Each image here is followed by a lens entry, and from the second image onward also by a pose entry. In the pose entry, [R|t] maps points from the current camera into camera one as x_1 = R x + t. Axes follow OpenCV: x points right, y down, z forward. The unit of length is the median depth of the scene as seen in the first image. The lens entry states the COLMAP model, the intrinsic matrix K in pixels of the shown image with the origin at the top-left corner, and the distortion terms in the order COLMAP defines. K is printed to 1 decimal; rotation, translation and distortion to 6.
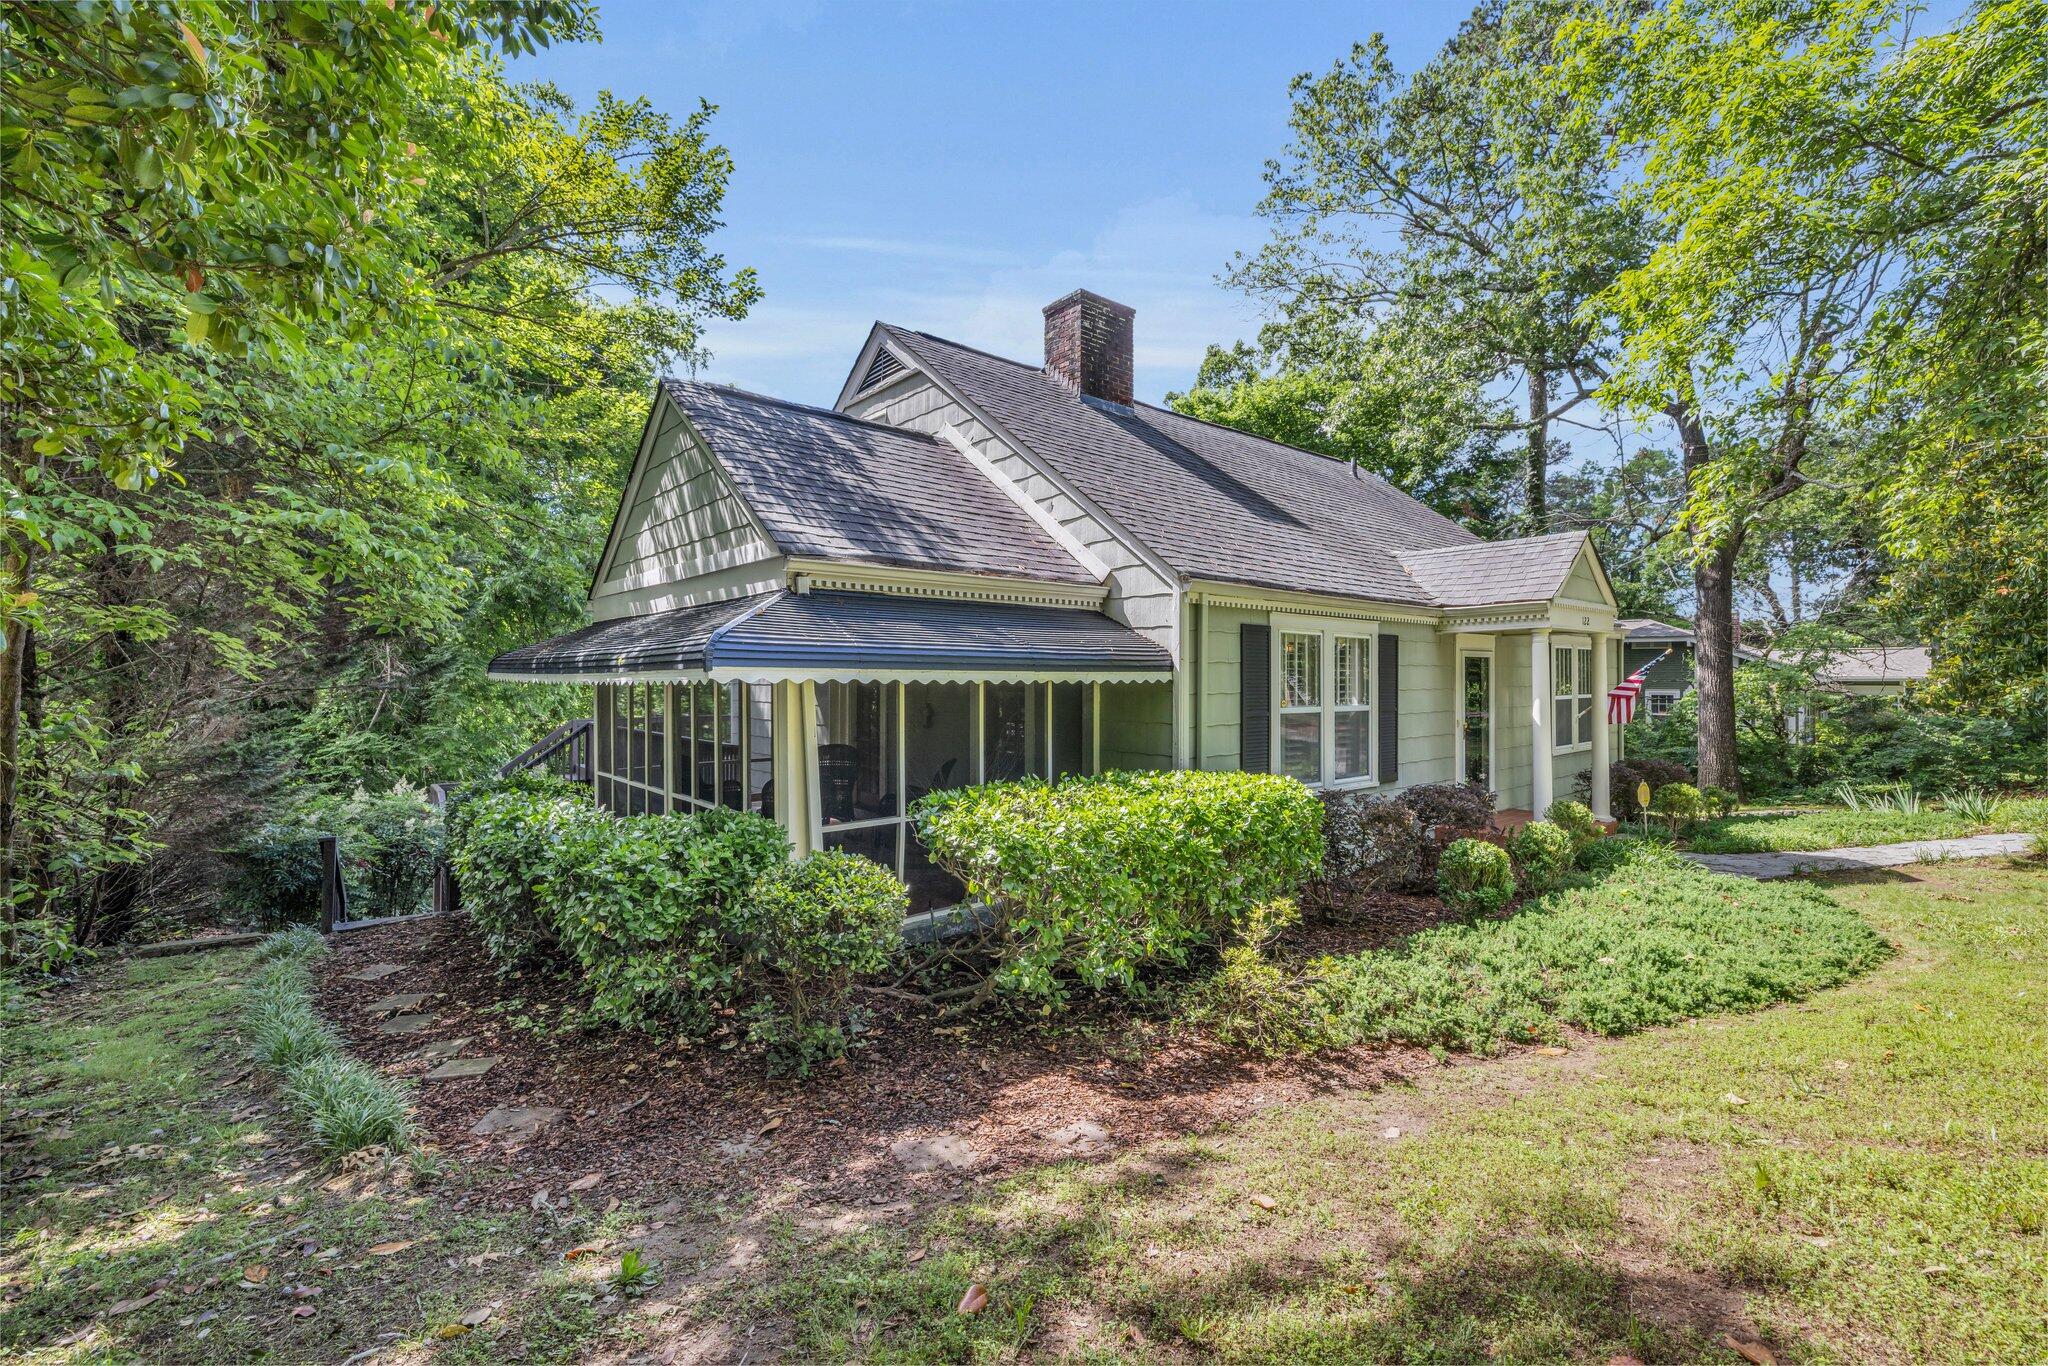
lens RADIAL K [[862.0, 0, 1024.0], [0, 862.0, 681.5], [0, 0, 1]] dist [0.000041, 0.000419]
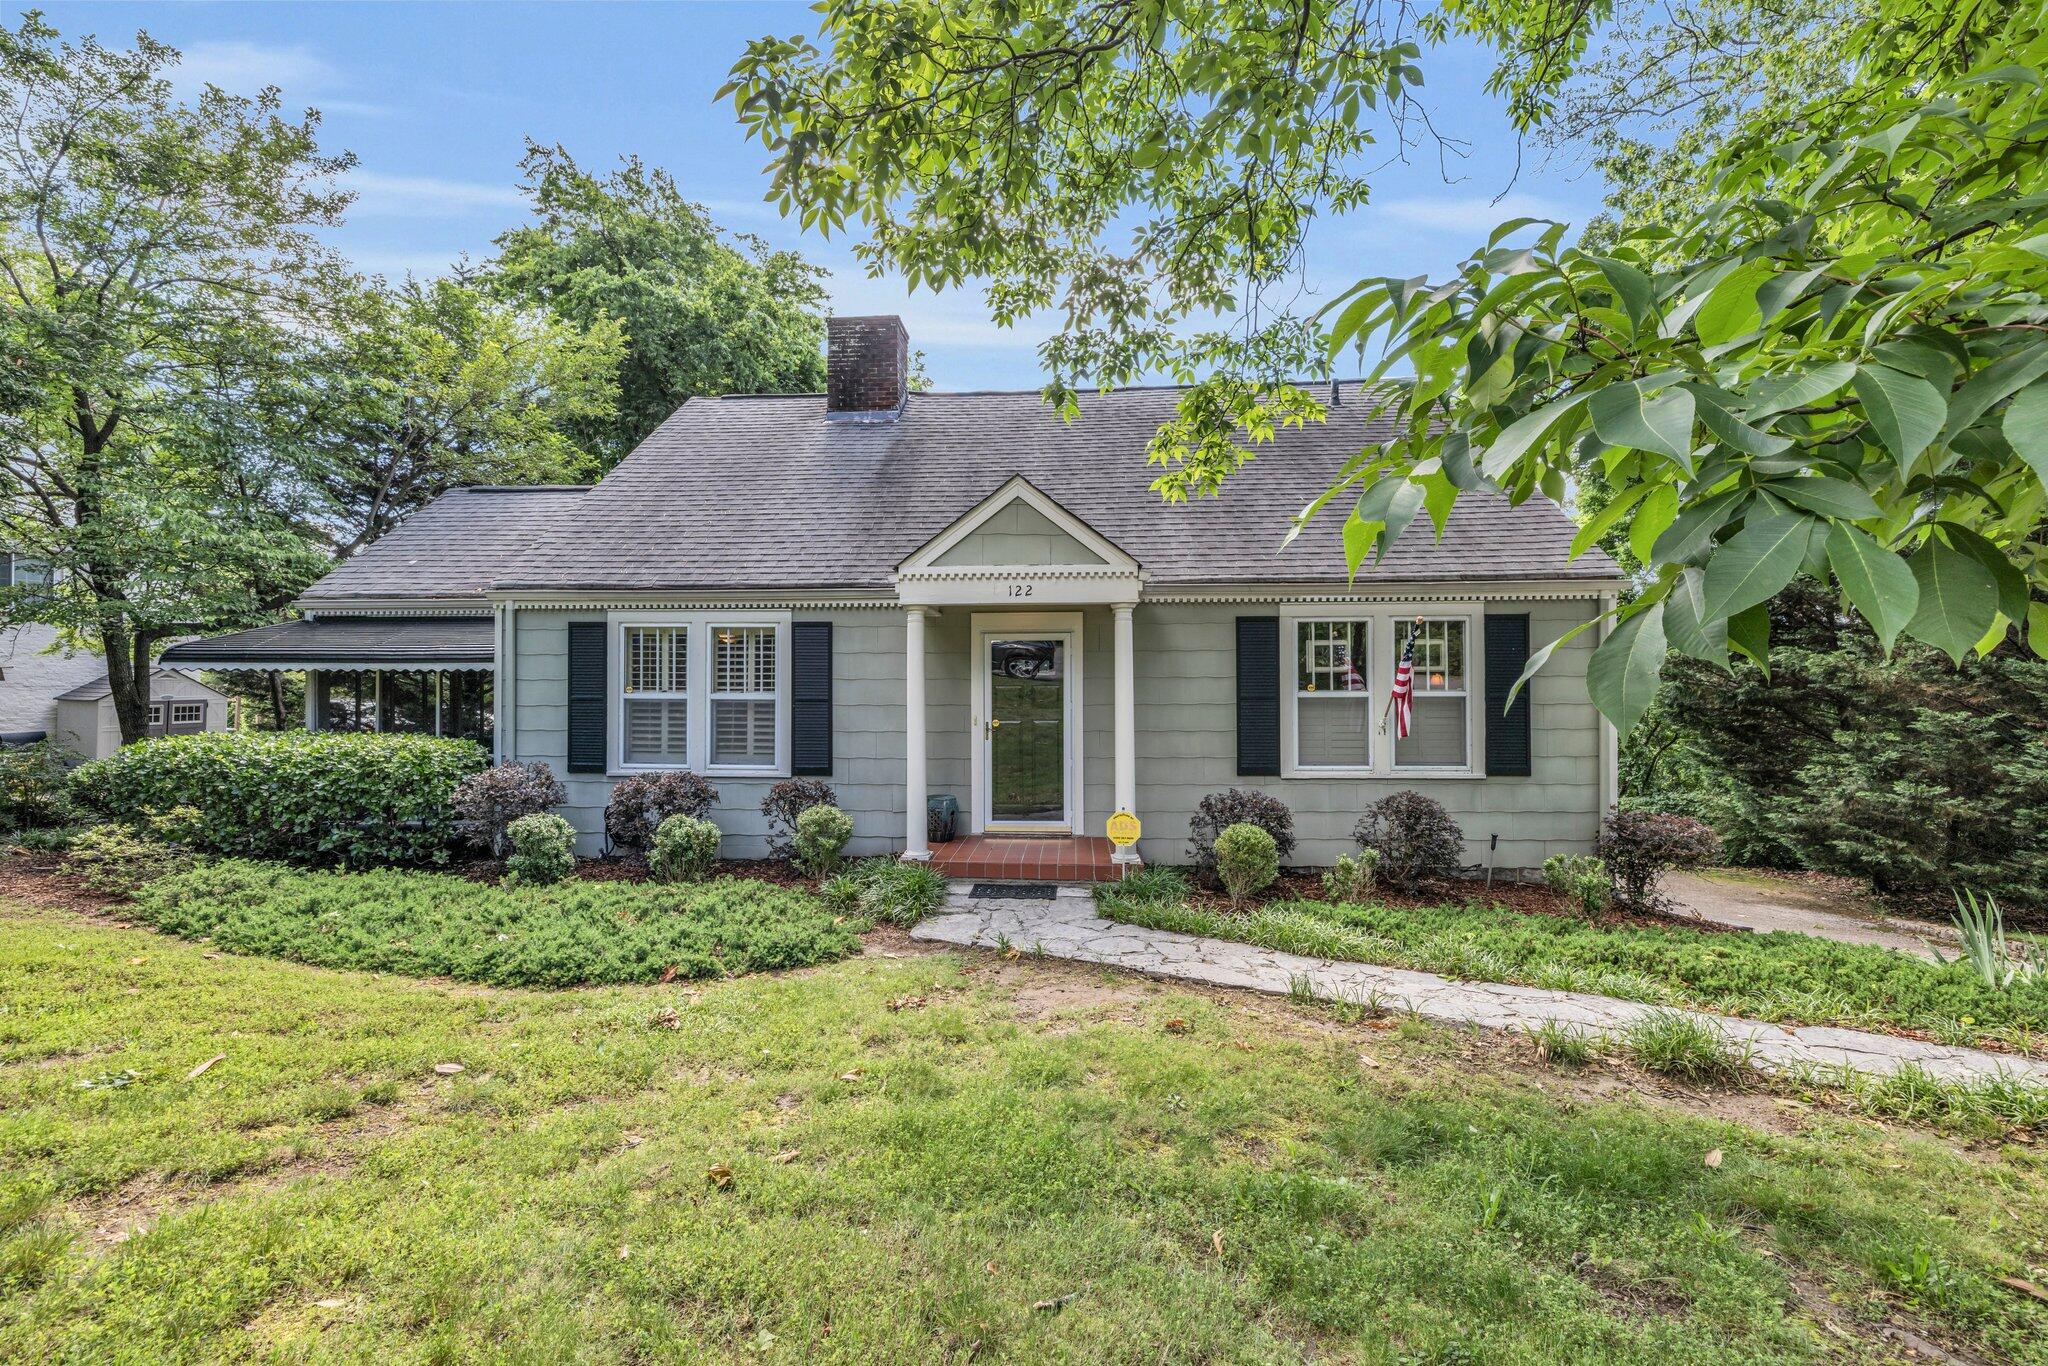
lens RADIAL K [[862.0, 0, 1022.4], [0, 862.0, 677.4], [0, 0, 1]] dist [0.000041, 0.000419]
pose [[0.727492, -0.004425, -0.686102, 1.374735], [-0.001130, 0.999970, -0.007647, 0.016549], [0.686115, 0.006339, 0.727465, 0.501554]]
